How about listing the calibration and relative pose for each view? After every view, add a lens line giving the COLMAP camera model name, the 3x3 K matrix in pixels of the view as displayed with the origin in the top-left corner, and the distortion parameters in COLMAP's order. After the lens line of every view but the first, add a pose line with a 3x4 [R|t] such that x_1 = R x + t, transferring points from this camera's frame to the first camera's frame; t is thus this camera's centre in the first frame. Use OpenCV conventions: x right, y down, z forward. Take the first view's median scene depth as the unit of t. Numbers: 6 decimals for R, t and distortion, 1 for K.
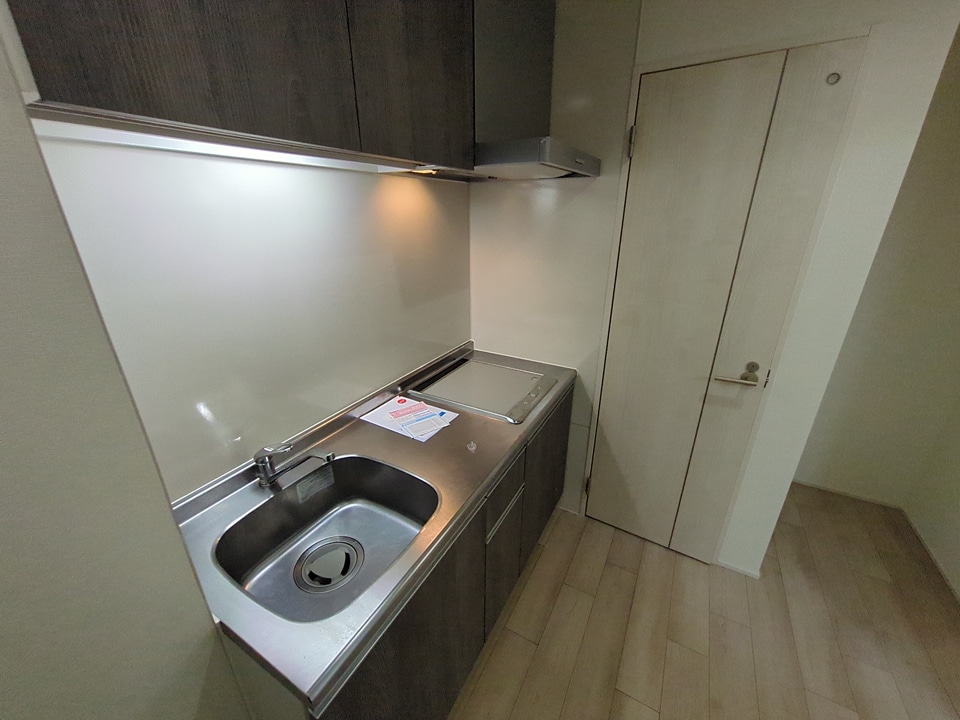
lens RADIAL K [[379.3, 0, 480.6], [0, 379.3, 357.6], [0, 0, 1]] dist [0.003160, 0.000135]
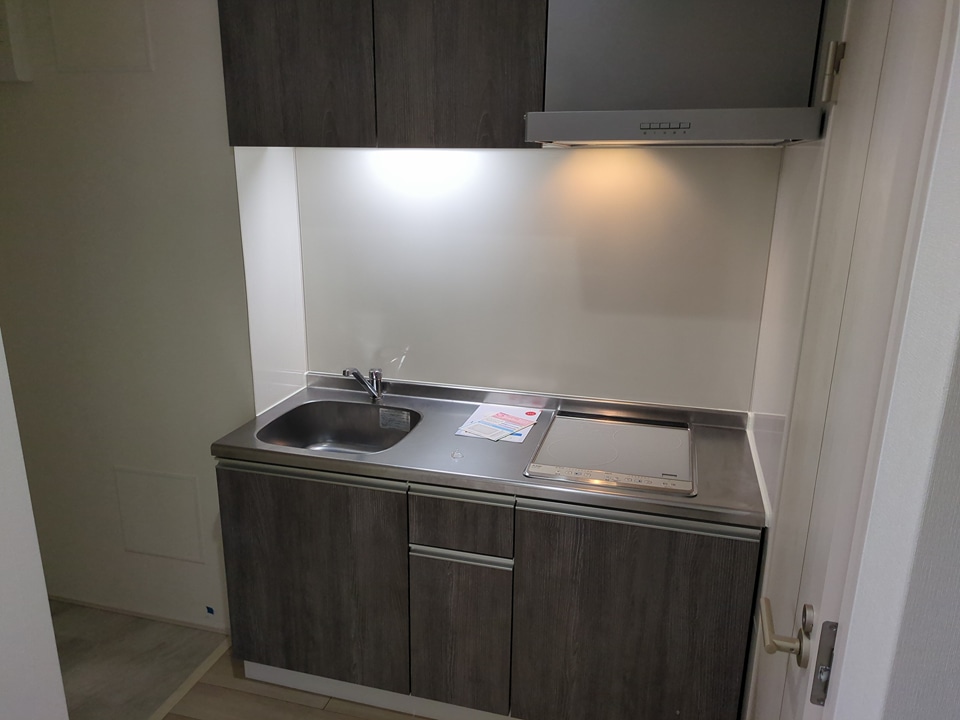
lens RADIAL K [[727.3, 0, 483.0], [0, 727.3, 373.0], [0, 0, 1]] dist [0.057541, -0.071322]
pose [[0.245880, 0.276480, -0.929033, 1.283991], [-0.366688, 0.913759, 0.174886, -0.215885], [0.897264, 0.297664, 0.326057, 0.393046]]
